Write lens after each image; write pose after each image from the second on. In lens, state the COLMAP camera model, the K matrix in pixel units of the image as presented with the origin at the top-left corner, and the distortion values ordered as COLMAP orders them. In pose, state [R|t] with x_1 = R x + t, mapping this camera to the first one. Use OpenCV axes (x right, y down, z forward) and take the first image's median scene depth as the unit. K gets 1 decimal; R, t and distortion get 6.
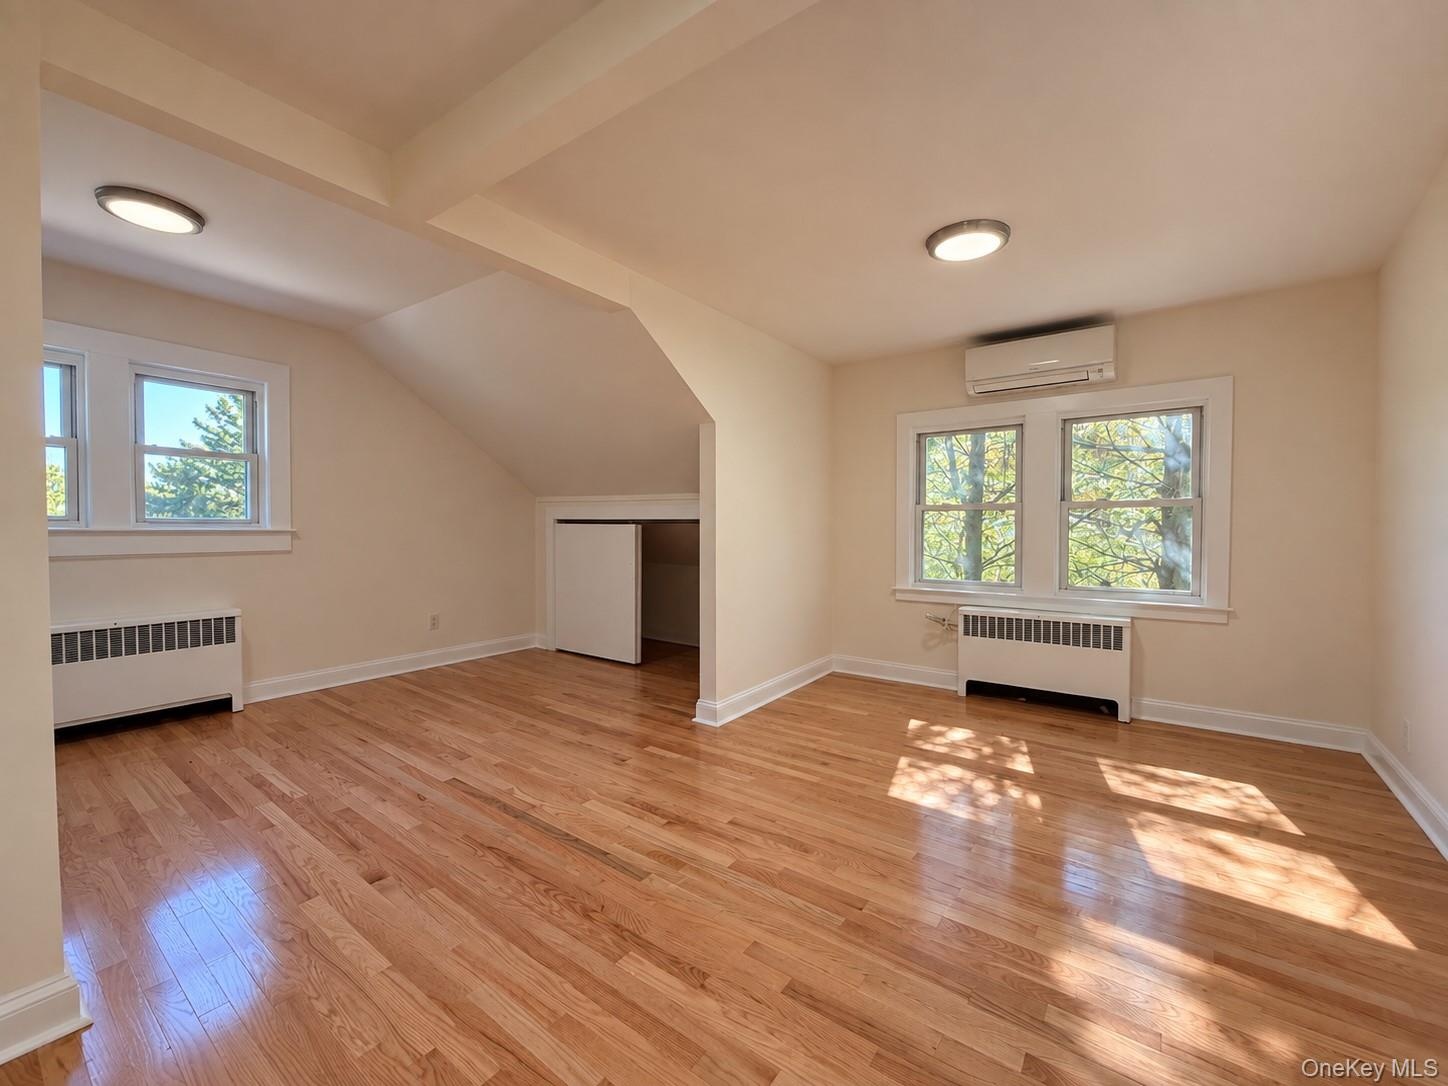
lens RADIAL K [[593.1, 0, 718.1], [0, 593.1, 539.4], [0, 0, 1]] dist [0.013186, -0.000019]
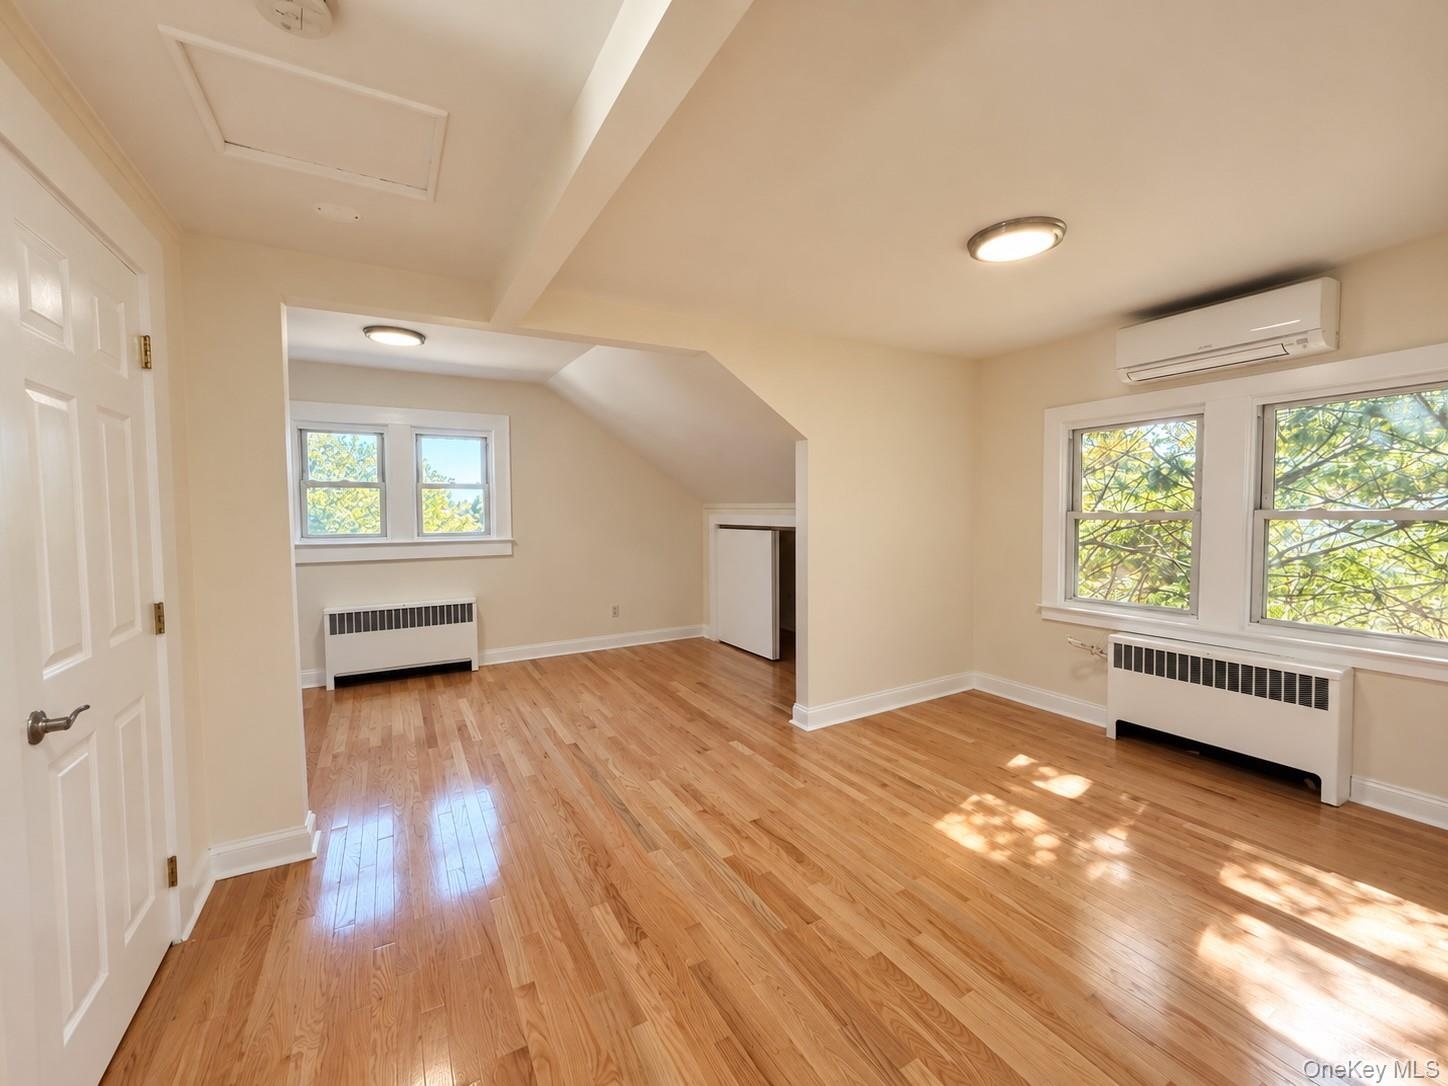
lens RADIAL K [[588.2, 0, 707.6], [0, 588.2, 537.9], [0, 0, 1]] dist [0.023410, -0.000125]
pose [[0.909314, 0.004821, -0.416083, 0.272091], [0.004702, 0.999750, 0.021860, -0.052992], [0.416084, -0.021834, 0.909064, -0.019241]]
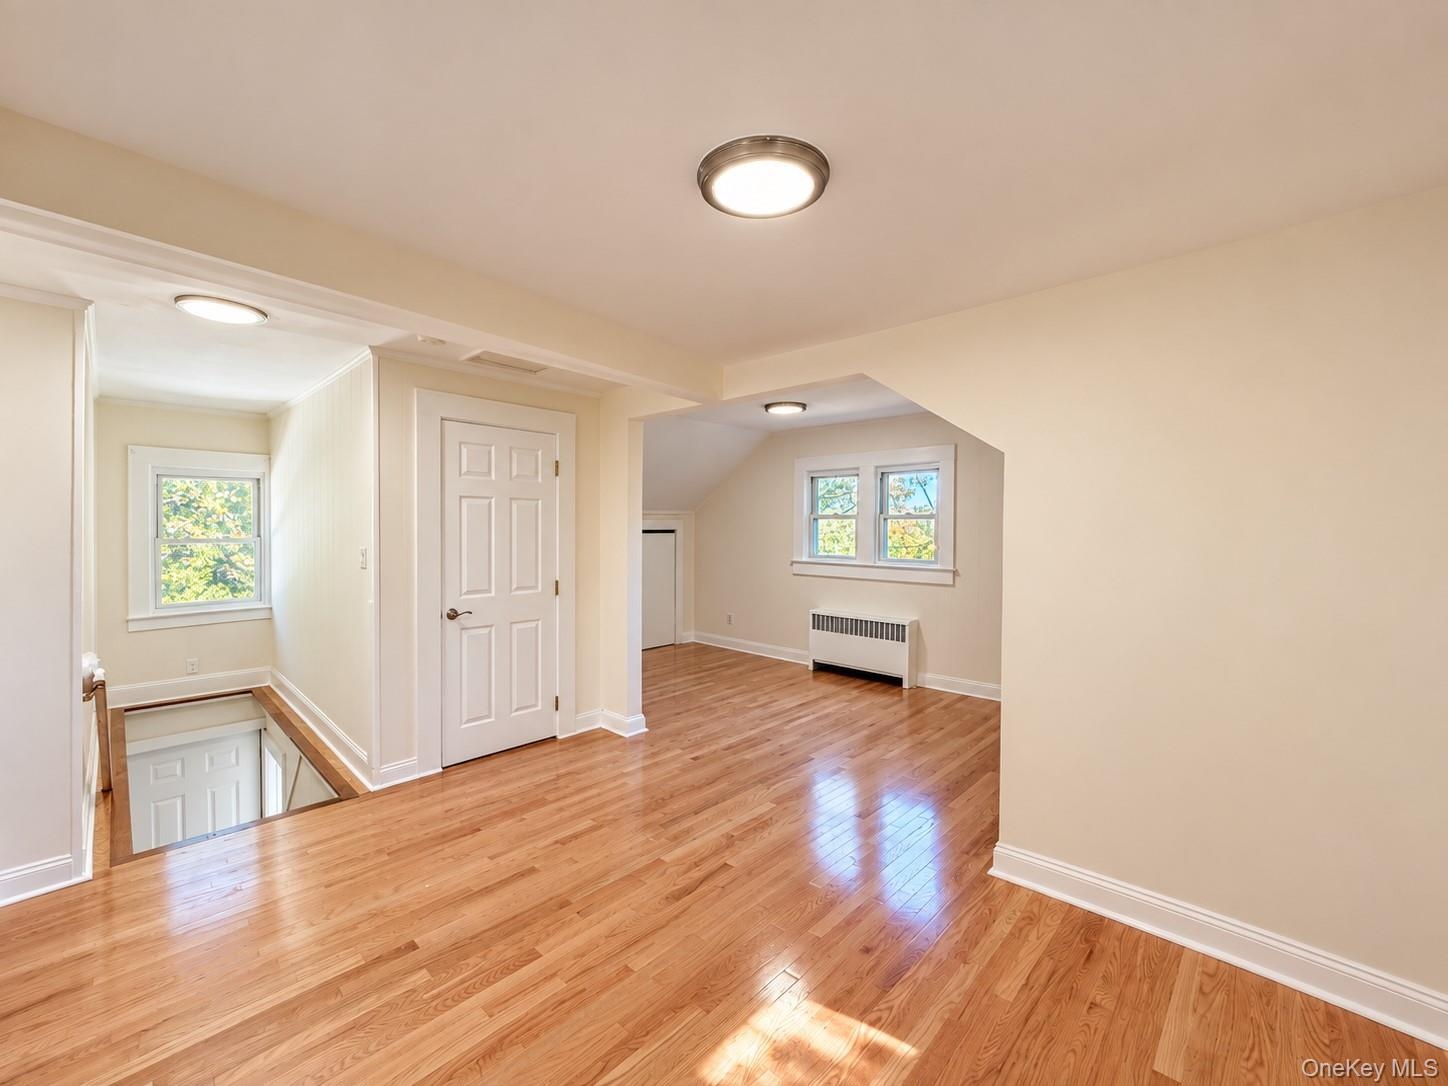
lens RADIAL K [[593.1, 0, 718.1], [0, 593.1, 539.4], [0, 0, 1]] dist [0.013186, -0.000019]
pose [[-0.125111, 0.002517, -0.992140, 0.741216], [-0.028976, 0.999561, 0.006190, -0.081006], [0.991720, 0.029523, -0.124983, 0.744651]]
